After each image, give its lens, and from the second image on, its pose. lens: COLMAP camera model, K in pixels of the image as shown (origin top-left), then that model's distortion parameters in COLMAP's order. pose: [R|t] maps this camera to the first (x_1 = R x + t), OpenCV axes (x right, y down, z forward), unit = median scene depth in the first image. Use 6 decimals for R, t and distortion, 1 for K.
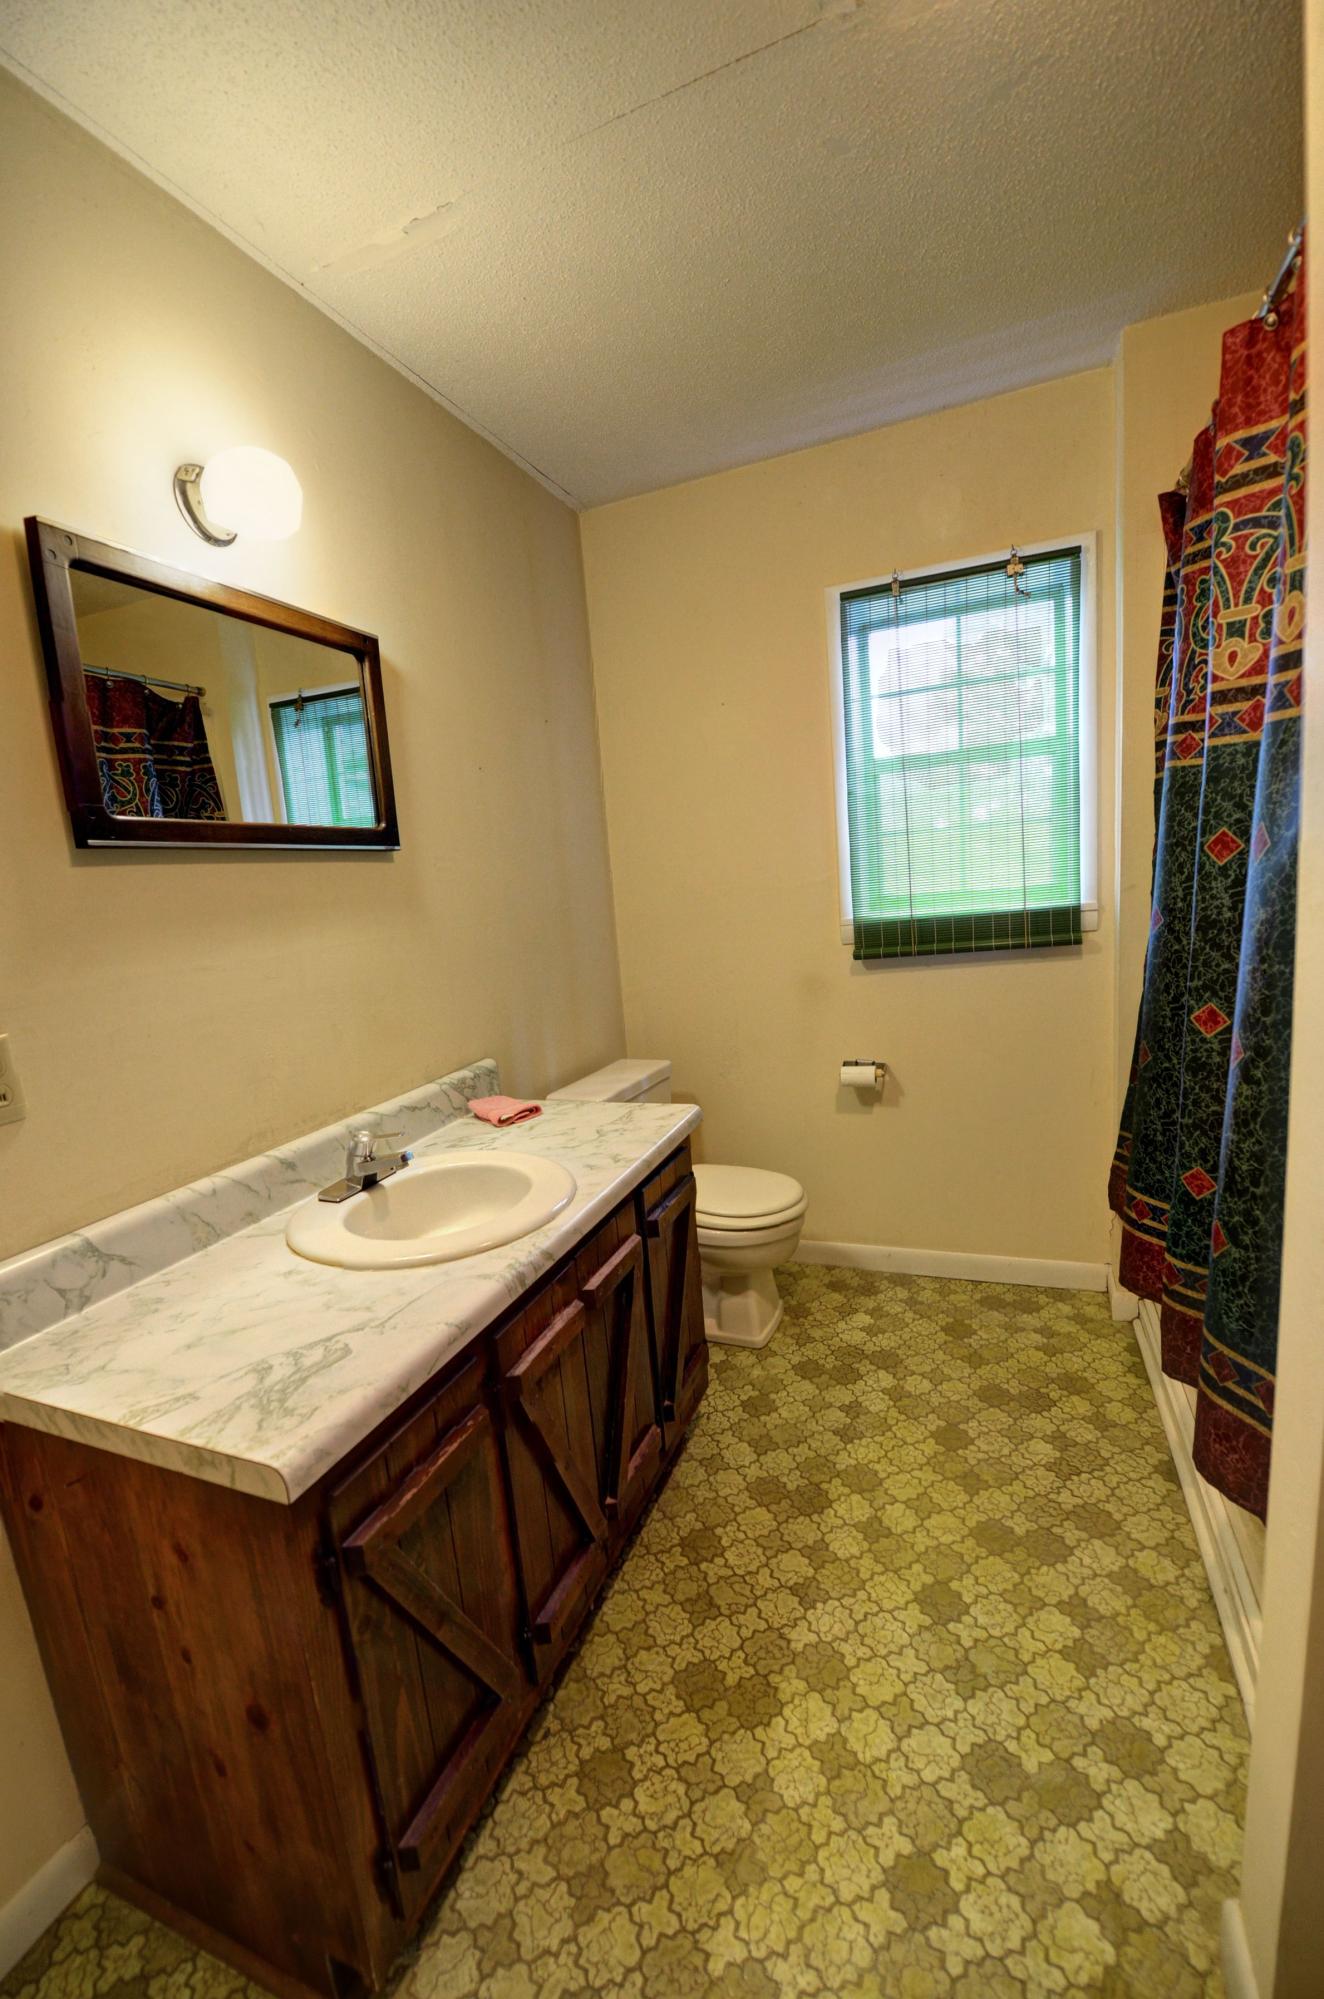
lens RADIAL K [[802.4, 0, 661.2], [0, 802.4, 1012.3], [0, 0, 1]] dist [-0.018290, -0.003047]
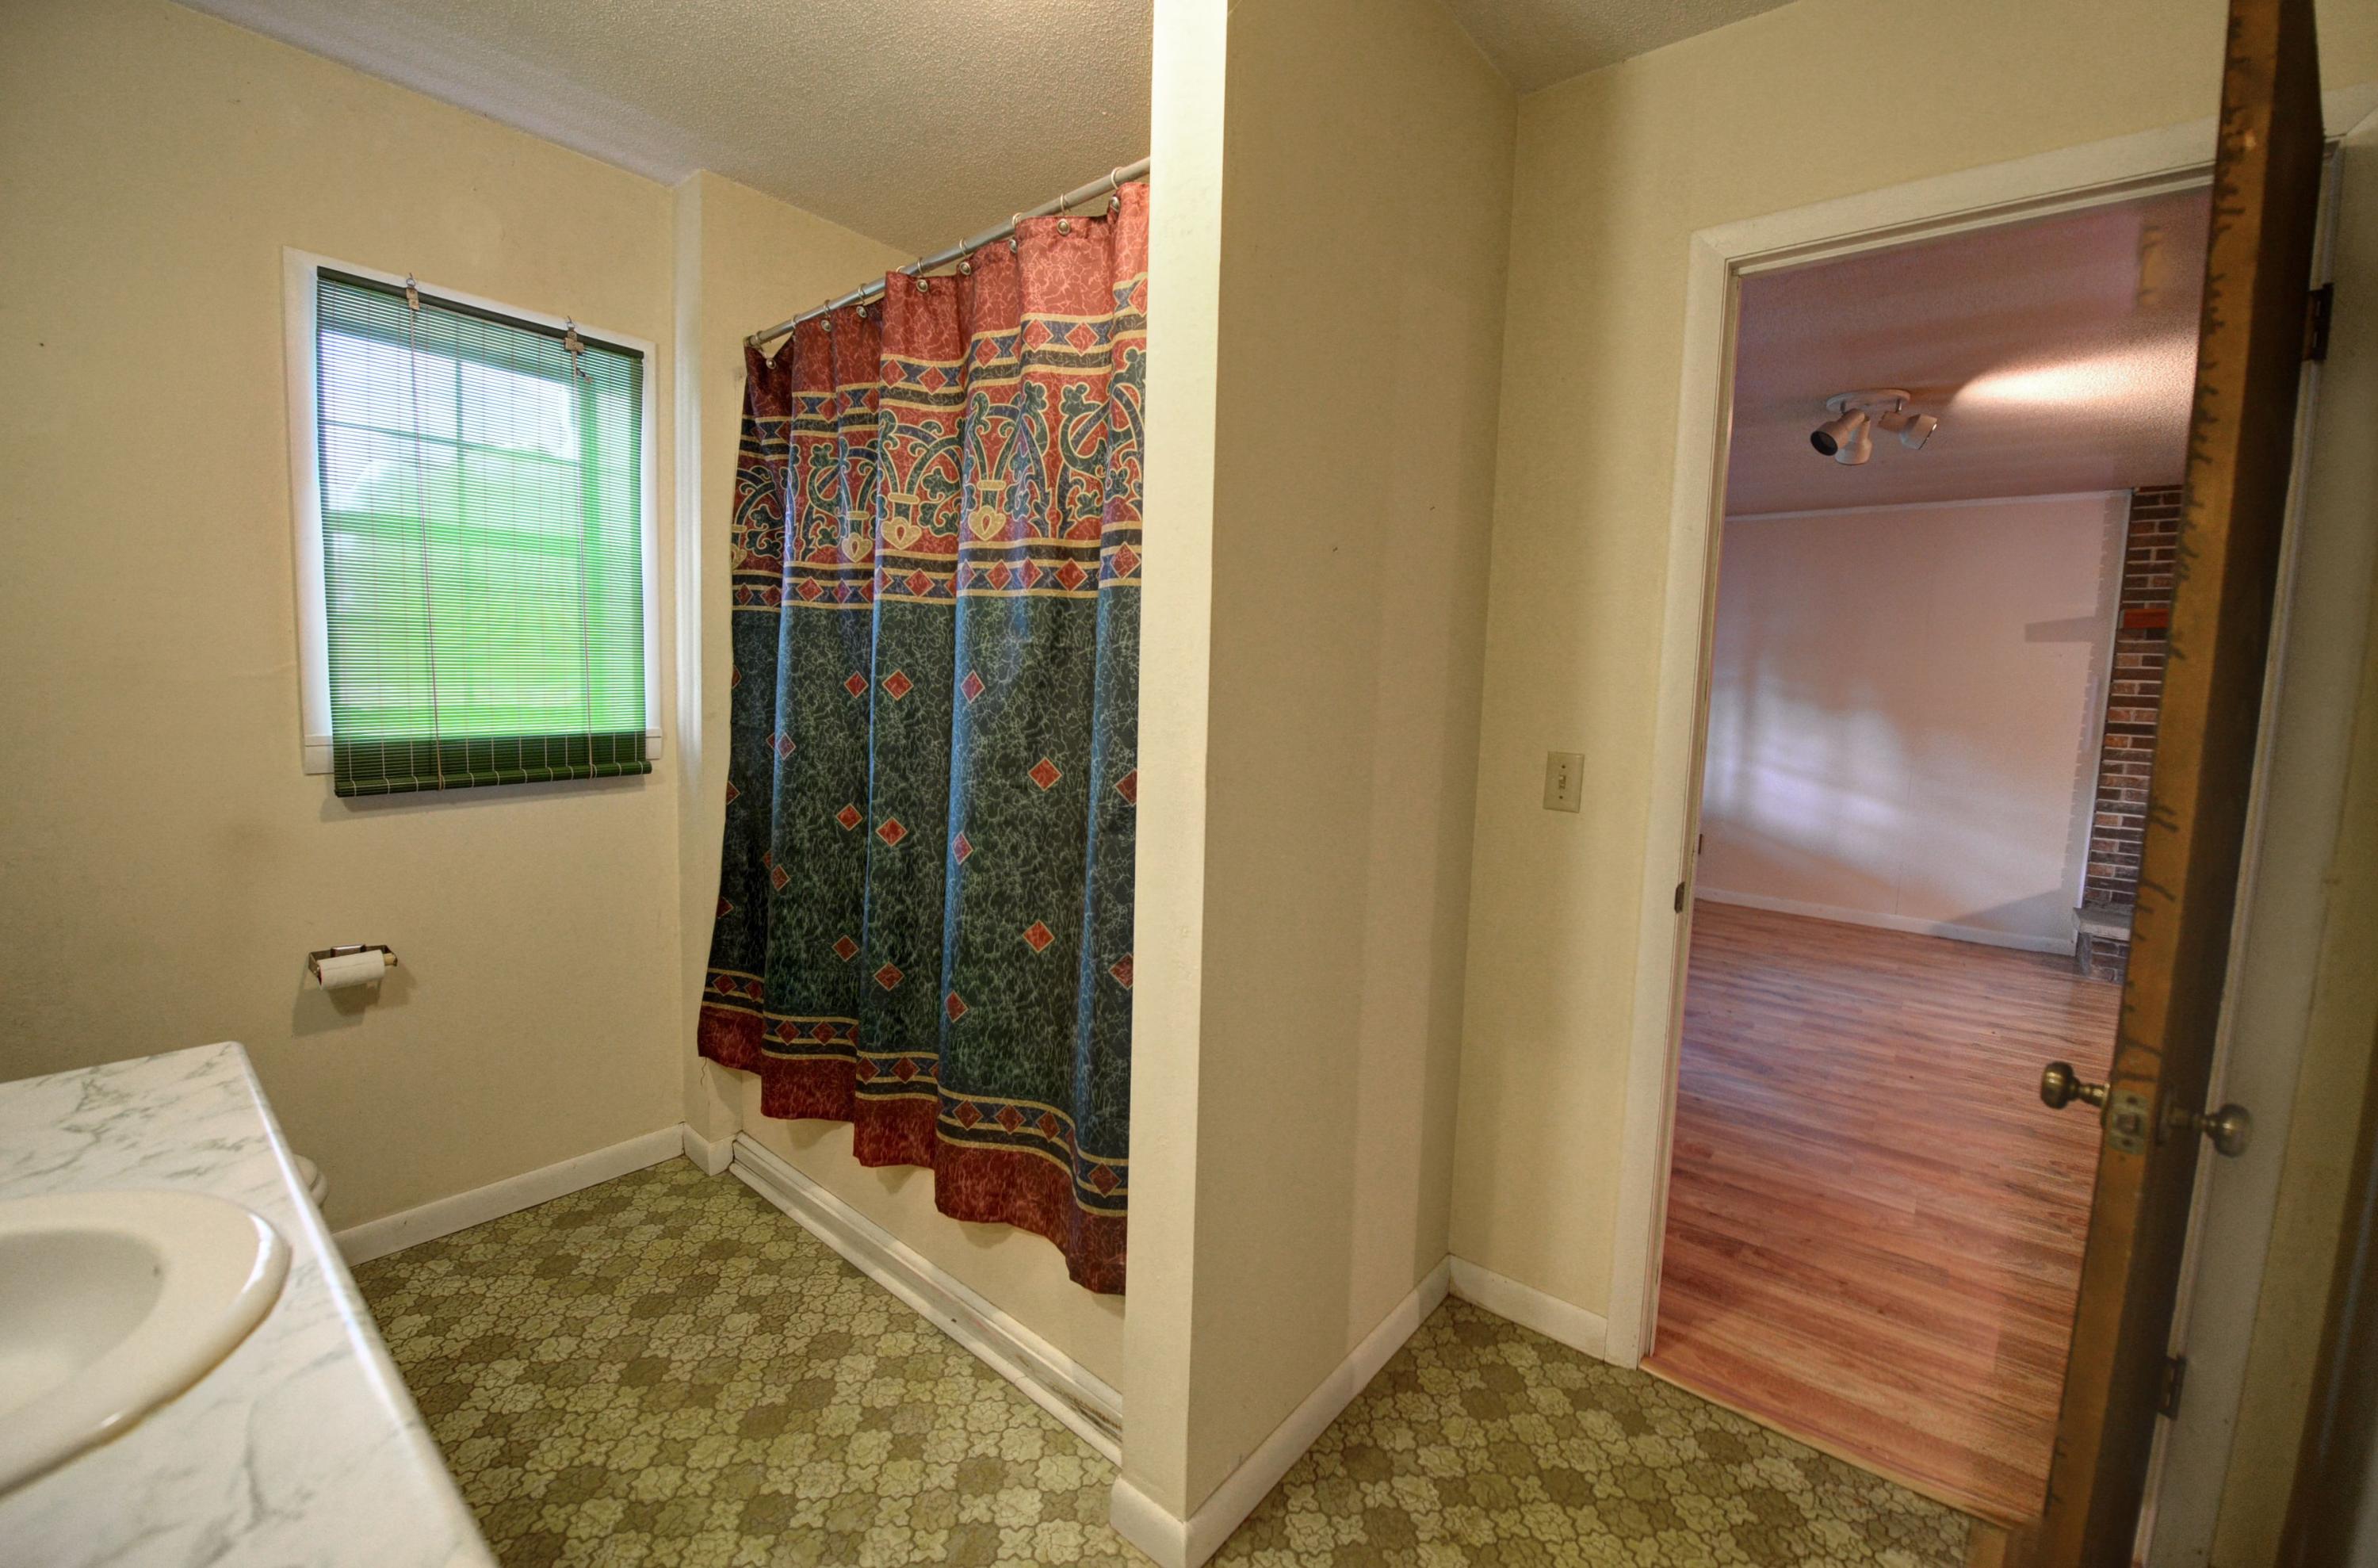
lens RADIAL K [[954.6, 0, 1120.5], [0, 954.6, 768.1], [0, 0, 1]] dist [-0.018290, -0.003047]
pose [[0.343686, 0.011659, 0.939012, -0.399622], [0.090192, 0.994891, -0.045364, 0.008305], [-0.934744, 0.100282, 0.340878, 0.162662]]
